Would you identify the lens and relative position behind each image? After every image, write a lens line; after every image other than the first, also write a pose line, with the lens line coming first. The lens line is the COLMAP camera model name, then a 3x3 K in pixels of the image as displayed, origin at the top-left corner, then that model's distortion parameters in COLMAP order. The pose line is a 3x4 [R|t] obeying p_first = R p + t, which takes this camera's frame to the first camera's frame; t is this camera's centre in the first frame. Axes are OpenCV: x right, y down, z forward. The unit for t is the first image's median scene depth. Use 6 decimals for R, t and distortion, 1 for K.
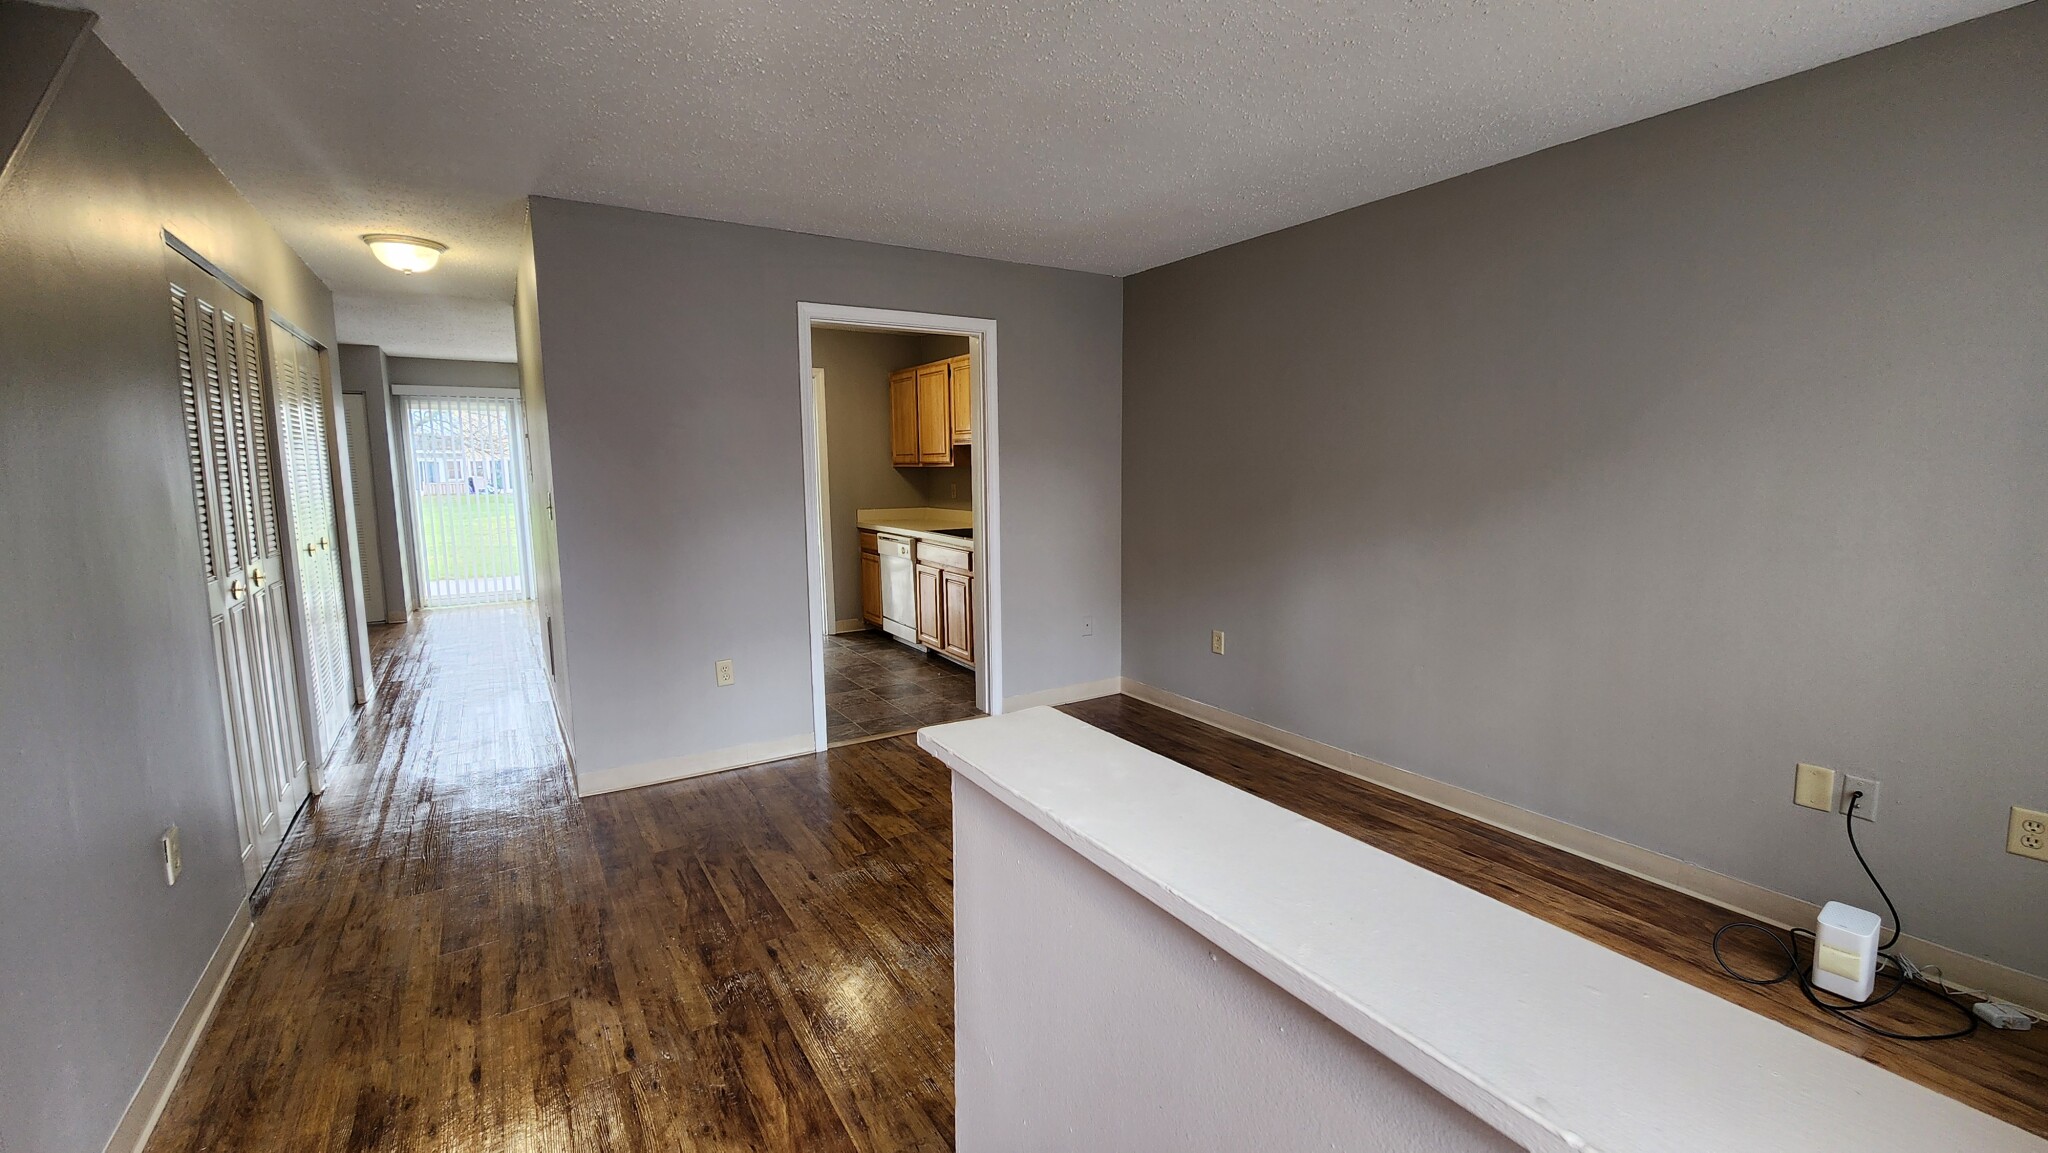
lens RADIAL K [[842.9, 0, 1030.4], [0, 842.9, 569.4], [0, 0, 1]] dist [0.001073, 0.000042]
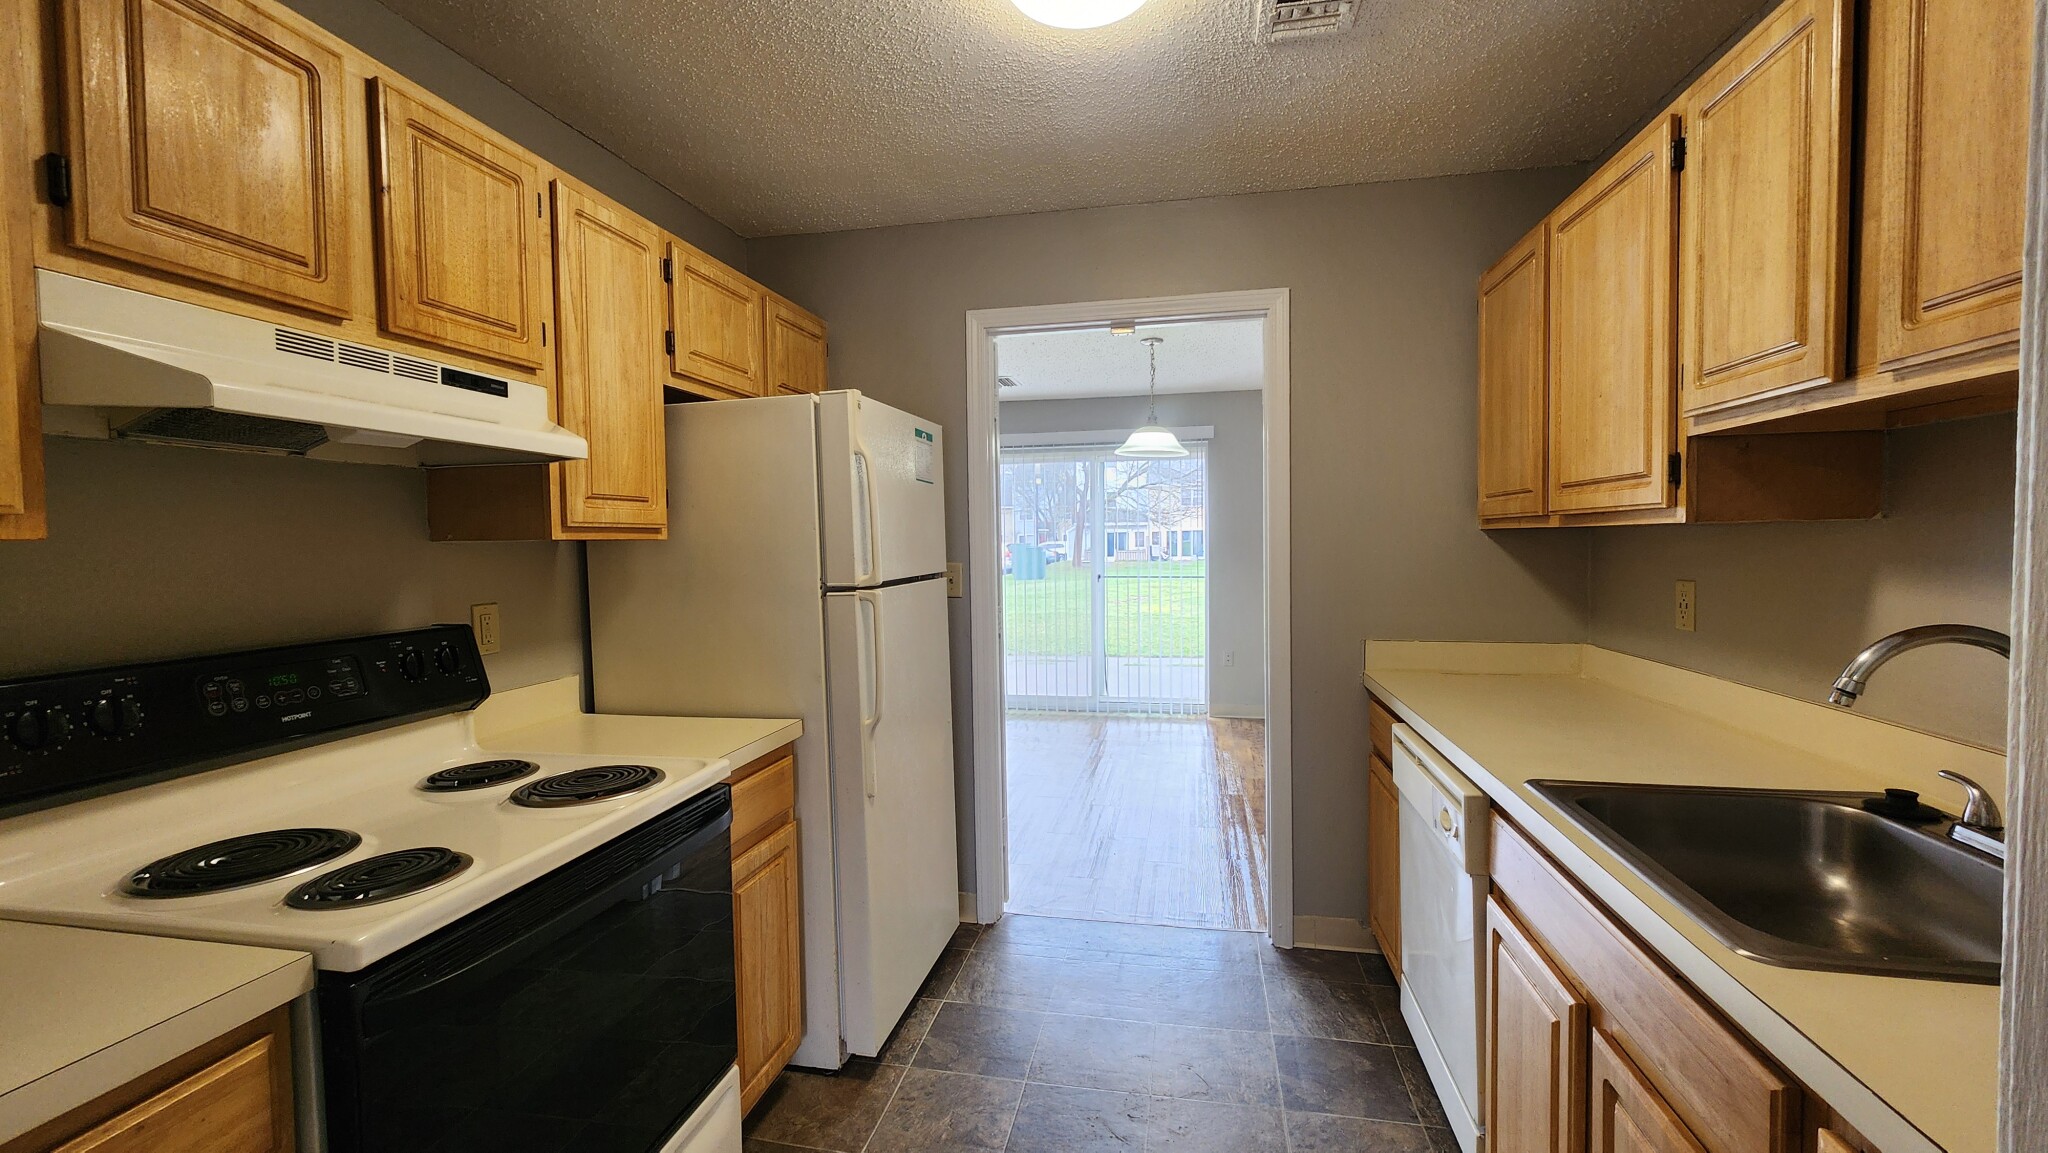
lens RADIAL K [[887.9, 0, 1024.0], [0, 887.9, 576.5], [0, 0, 1]] dist [-0.000245, -0.000099]
pose [[0.748612, 0.027841, -0.662423, -0.073001], [-0.074133, 0.996368, -0.041902, -0.094415], [0.658850, 0.080476, 0.747957, 0.785161]]
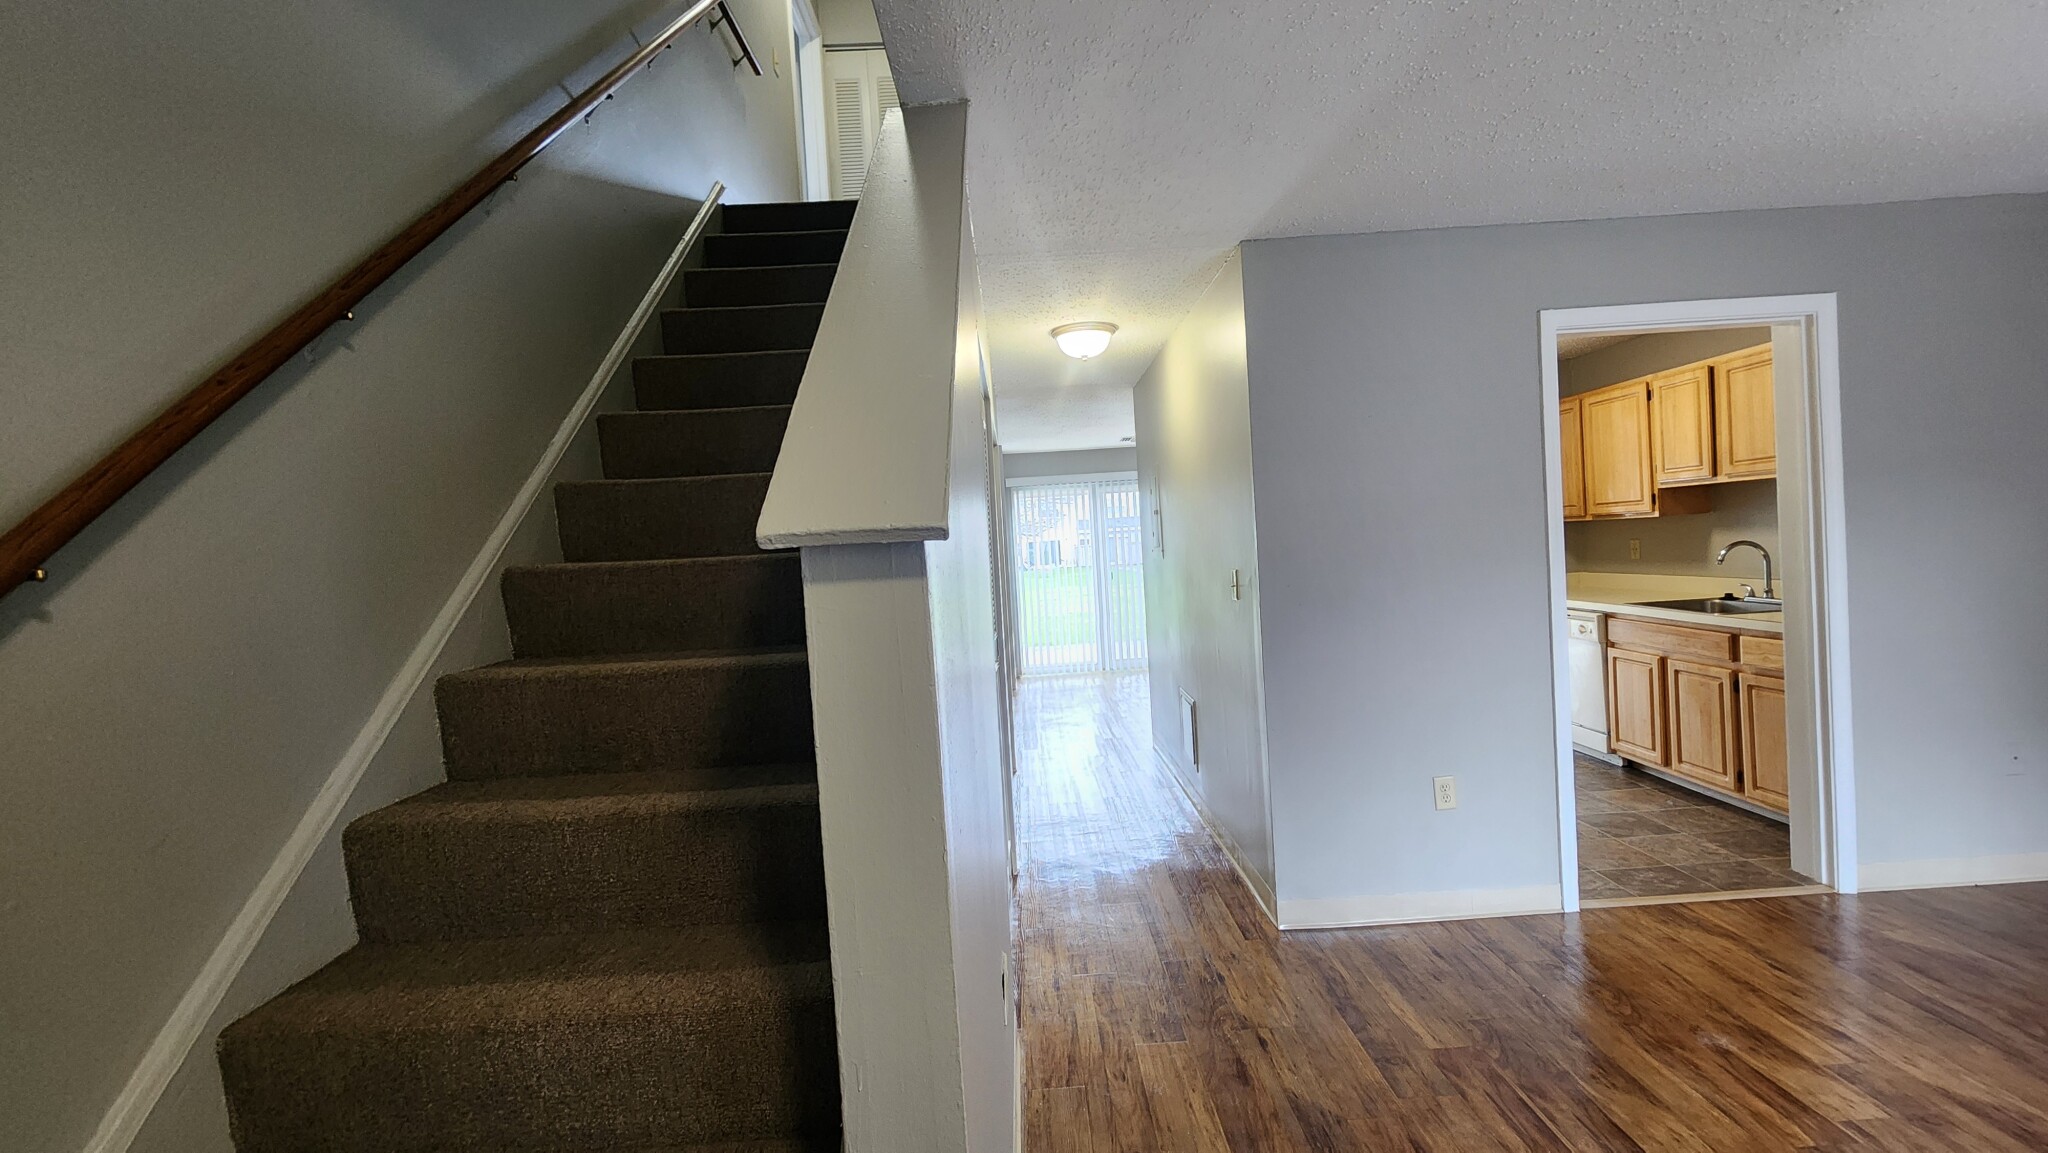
lens RADIAL K [[842.9, 0, 1030.4], [0, 842.9, 569.4], [0, 0, 1]] dist [0.001073, 0.000042]
pose [[0.848352, -0.029995, -0.528583, -0.194774], [-0.012007, 0.997047, -0.075849, -0.014282], [0.529297, 0.070693, 0.845486, 0.088457]]
